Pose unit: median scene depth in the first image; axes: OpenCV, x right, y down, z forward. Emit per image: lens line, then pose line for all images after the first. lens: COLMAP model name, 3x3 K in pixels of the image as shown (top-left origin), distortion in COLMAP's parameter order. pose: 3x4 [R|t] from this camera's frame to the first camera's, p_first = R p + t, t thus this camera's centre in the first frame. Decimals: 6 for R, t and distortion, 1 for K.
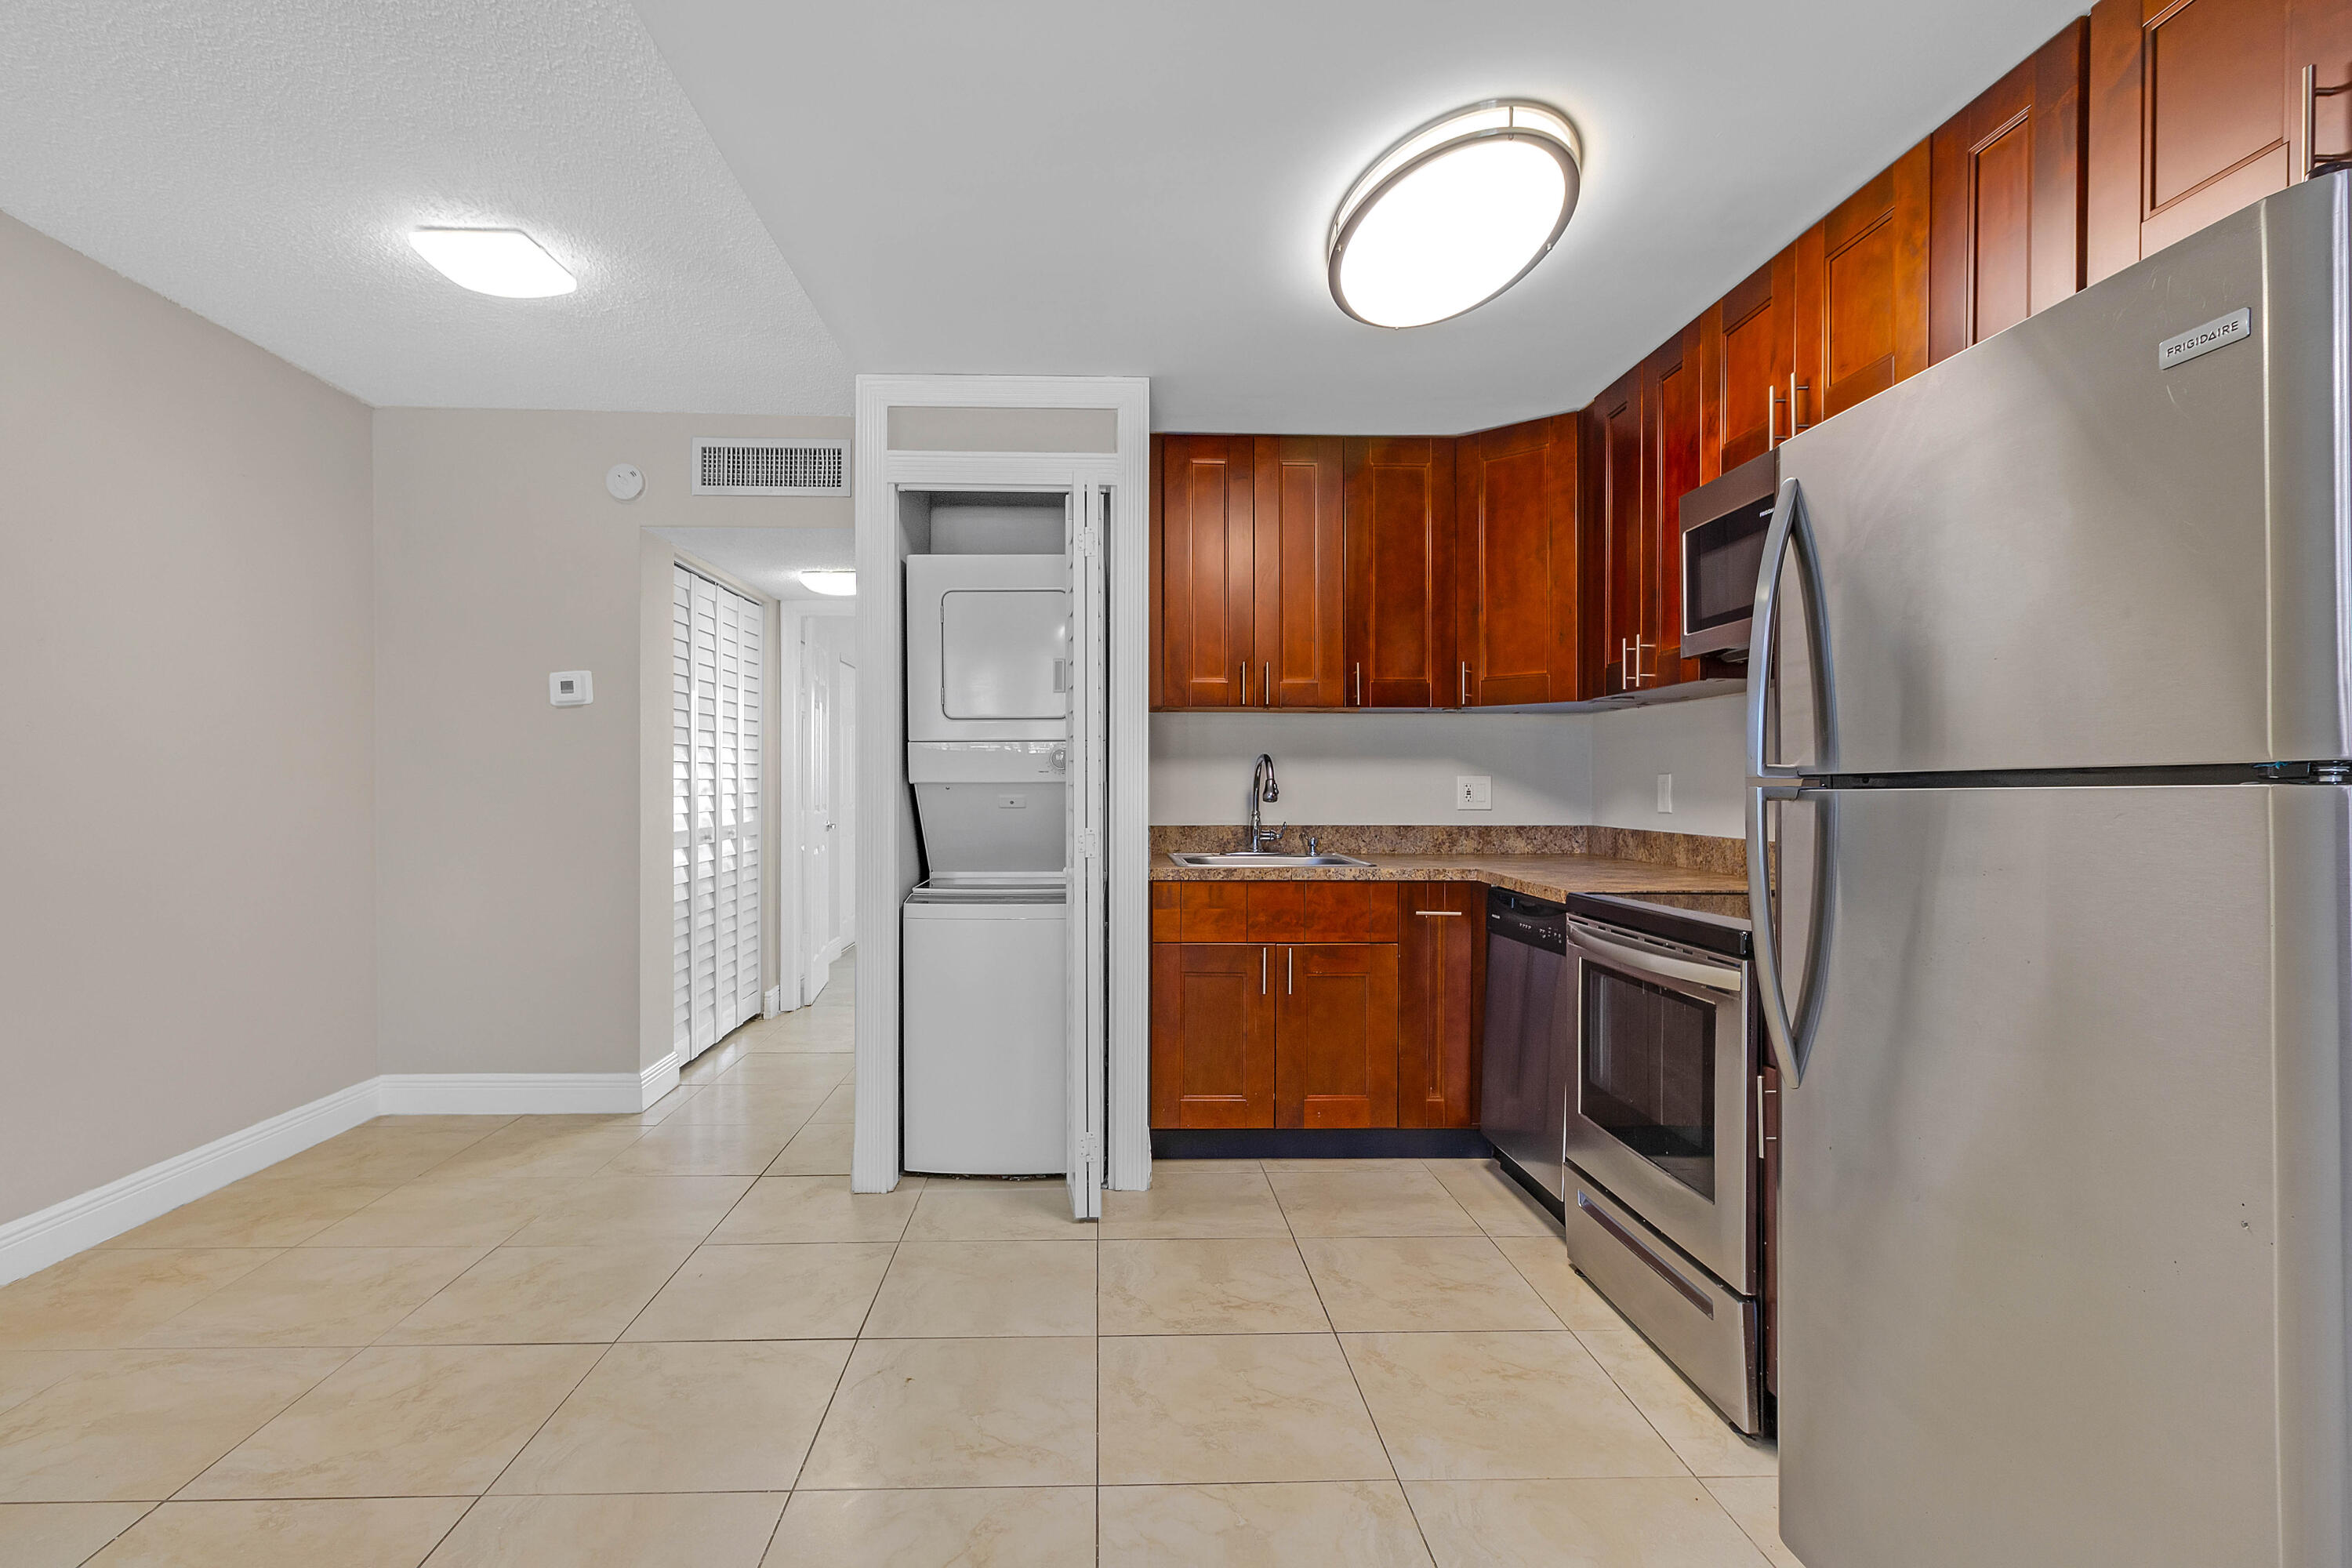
lens RADIAL K [[1126.4, 0, 1132.4], [0, 1126.4, 783.2], [0, 0, 1]] dist [0.005462, 0.000678]
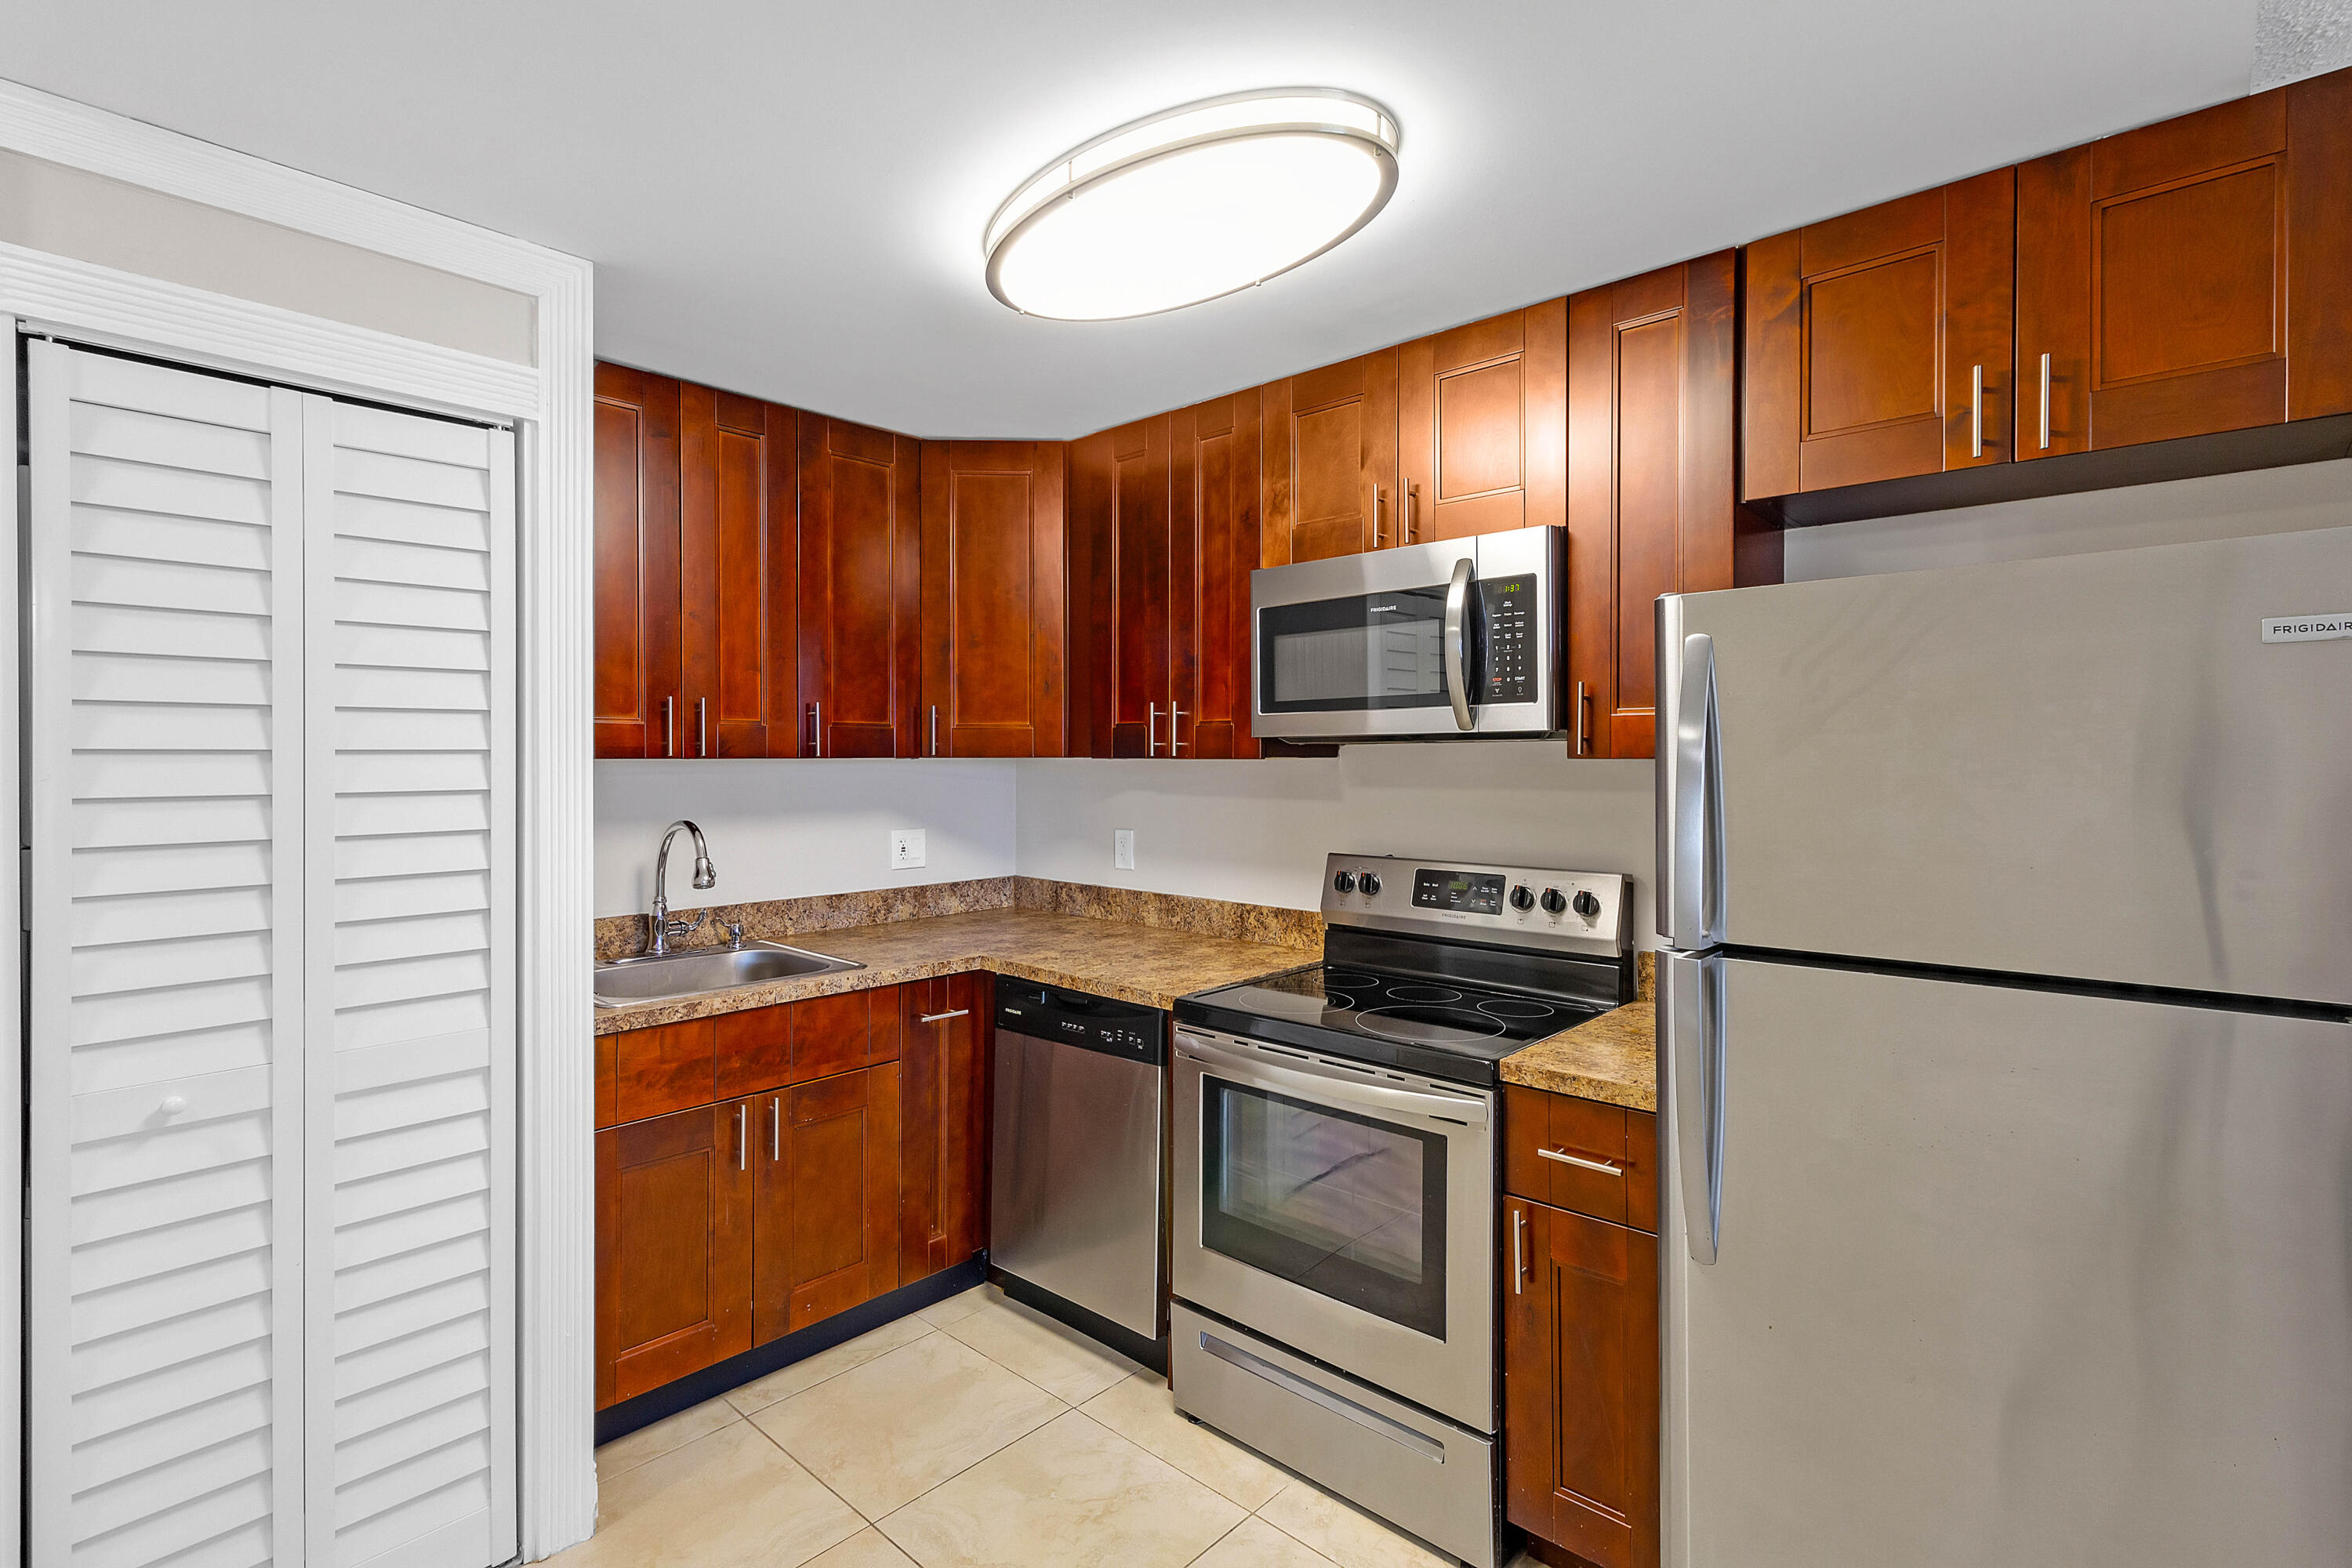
lens RADIAL K [[1104.4, 0, 1177.0], [0, 1104.4, 768.8], [0, 0, 1]] dist [-0.002328, 0.000390]
pose [[0.697608, -0.010740, 0.716400, -0.177679], [-0.000309, 0.999883, 0.015291, -0.073153], [-0.716480, -0.010888, 0.697523, 0.285992]]
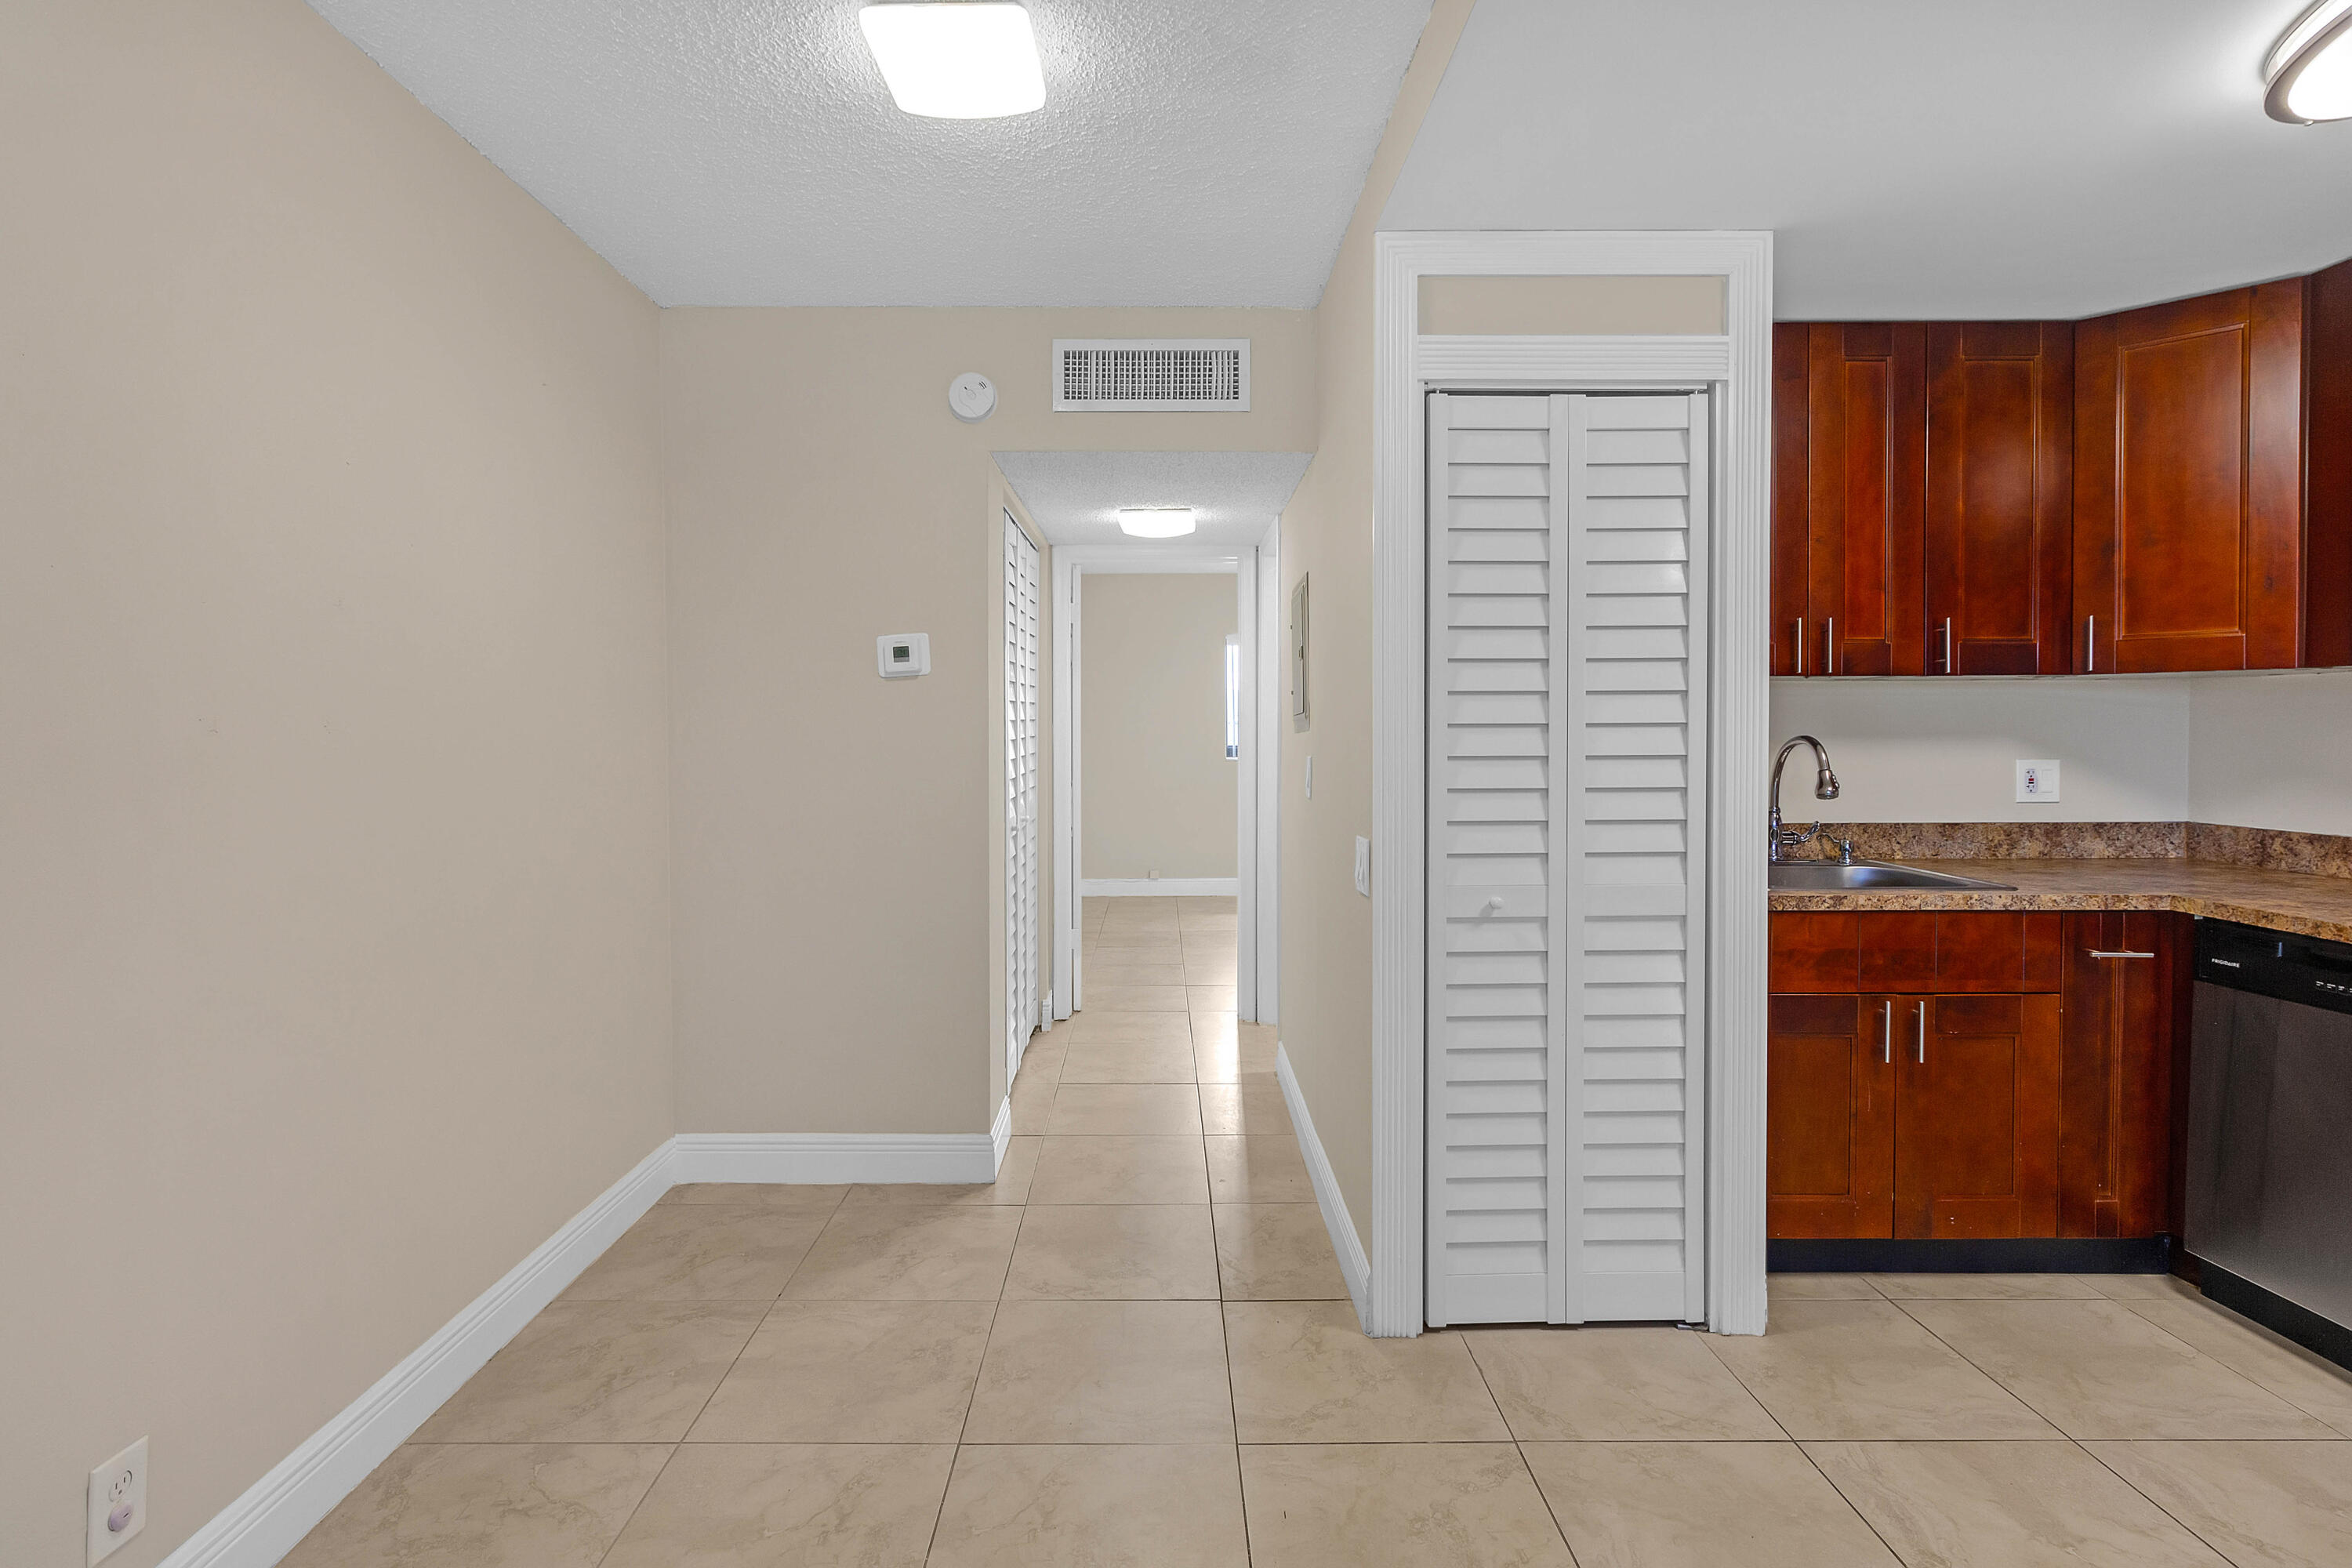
lens RADIAL K [[1105.2, 0, 1164.8], [0, 1105.2, 743.5], [0, 0, 1]] dist [0.003246, 0.000122]
pose [[0.999735, -0.004241, -0.022626, -0.318450], [0.004582, 0.999877, 0.015033, -0.035278], [0.022559, -0.015132, 0.999631, 0.235453]]
